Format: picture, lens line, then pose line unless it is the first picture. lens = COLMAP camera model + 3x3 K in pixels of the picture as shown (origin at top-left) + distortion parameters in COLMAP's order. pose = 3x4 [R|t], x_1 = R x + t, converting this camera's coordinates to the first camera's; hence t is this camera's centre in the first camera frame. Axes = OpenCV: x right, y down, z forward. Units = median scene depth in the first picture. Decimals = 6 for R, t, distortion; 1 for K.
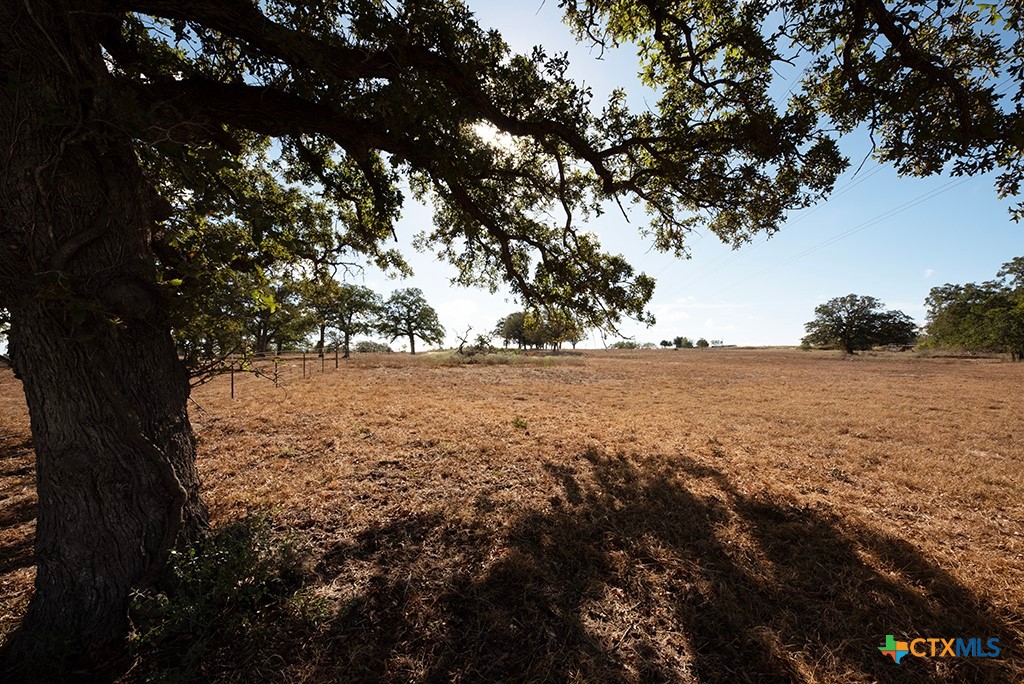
lens RADIAL K [[347.3, 0, 512.1], [0, 347.3, 347.1], [0, 0, 1]] dist [0.000535, -0.000006]
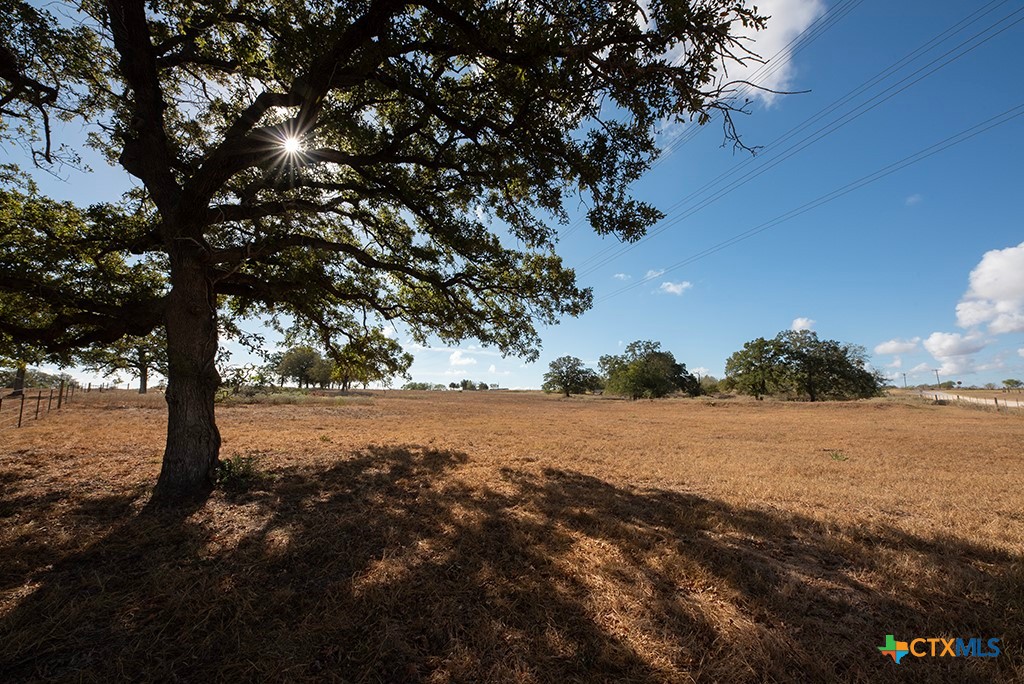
lens RADIAL K [[347.3, 0, 512.1], [0, 347.3, 347.1], [0, 0, 1]] dist [0.000535, -0.000006]
pose [[0.838824, 0.084485, 0.537806, -0.019652], [-0.021448, 0.992246, -0.122422, -0.003039], [-0.543979, 0.091156, 0.834133, -0.108889]]
